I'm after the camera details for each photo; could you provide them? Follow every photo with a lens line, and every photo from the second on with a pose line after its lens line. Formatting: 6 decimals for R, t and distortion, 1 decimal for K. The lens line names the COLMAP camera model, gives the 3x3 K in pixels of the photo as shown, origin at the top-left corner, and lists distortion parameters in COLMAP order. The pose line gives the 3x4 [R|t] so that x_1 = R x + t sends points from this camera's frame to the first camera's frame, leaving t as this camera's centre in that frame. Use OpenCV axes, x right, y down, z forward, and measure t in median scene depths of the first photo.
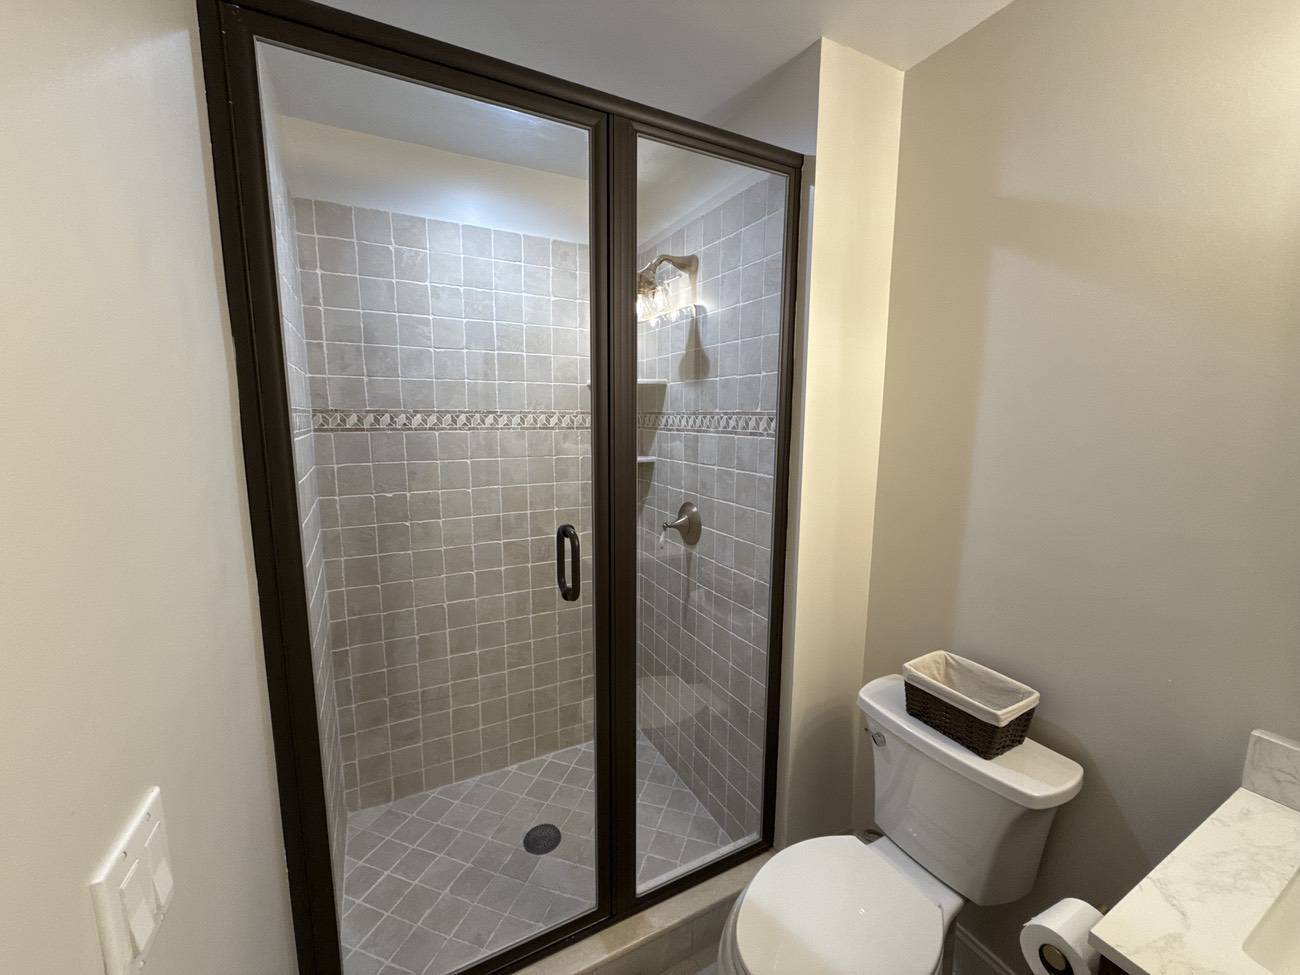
lens RADIAL K [[514.7, 0, 642.1], [0, 514.7, 485.2], [0, 0, 1]] dist [-0.000174, -0.000070]
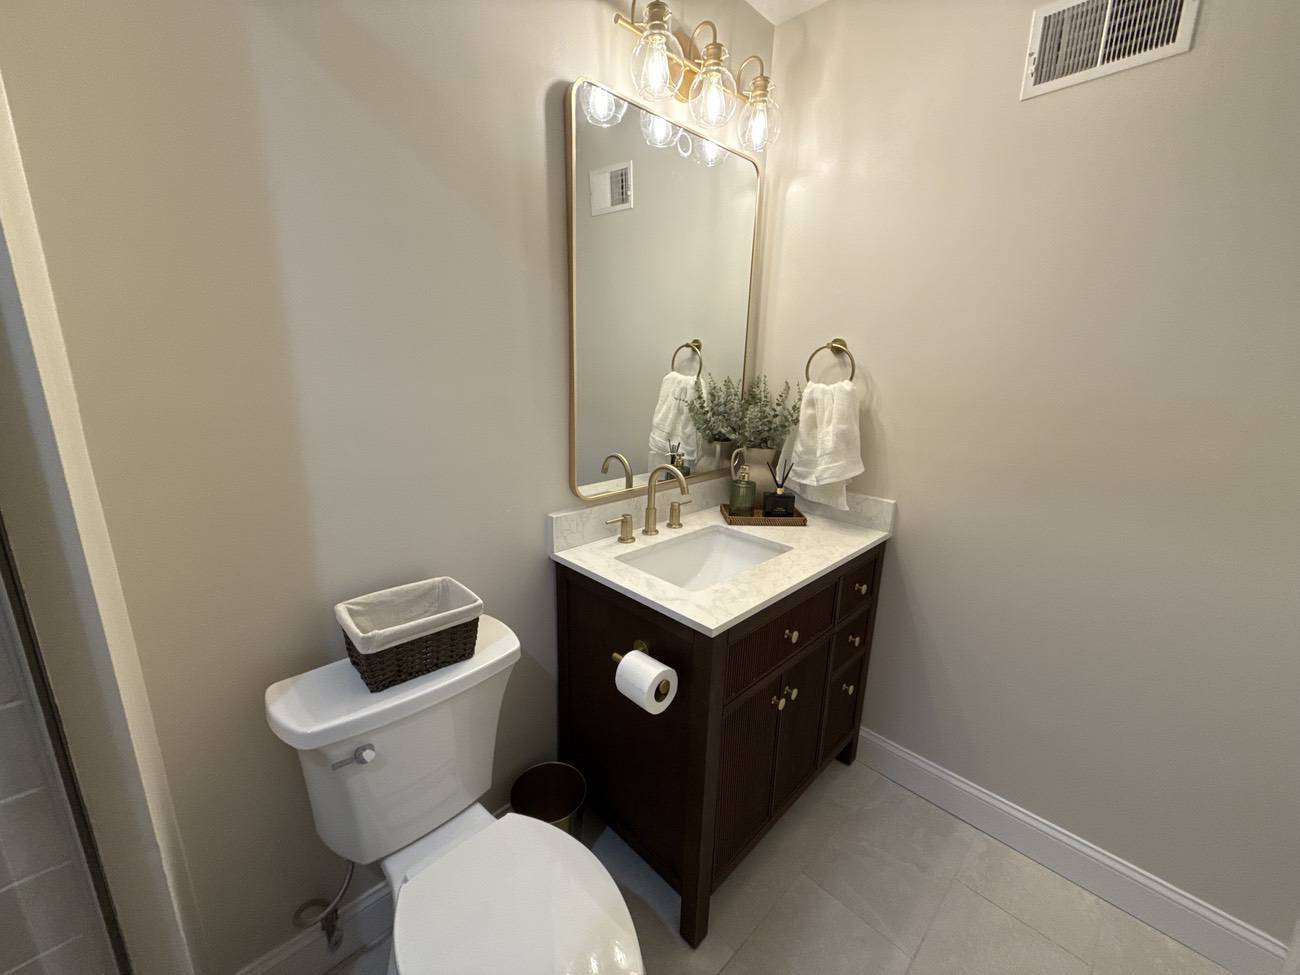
lens RADIAL K [[514.7, 0, 649.8], [0, 514.7, 491.0], [0, 0, 1]] dist [-0.000174, -0.000070]
pose [[-0.295666, -0.238443, 0.925055, -0.174021], [0.109031, 0.953598, 0.280649, 0.003782], [-0.949049, 0.183838, -0.255949, 0.628182]]
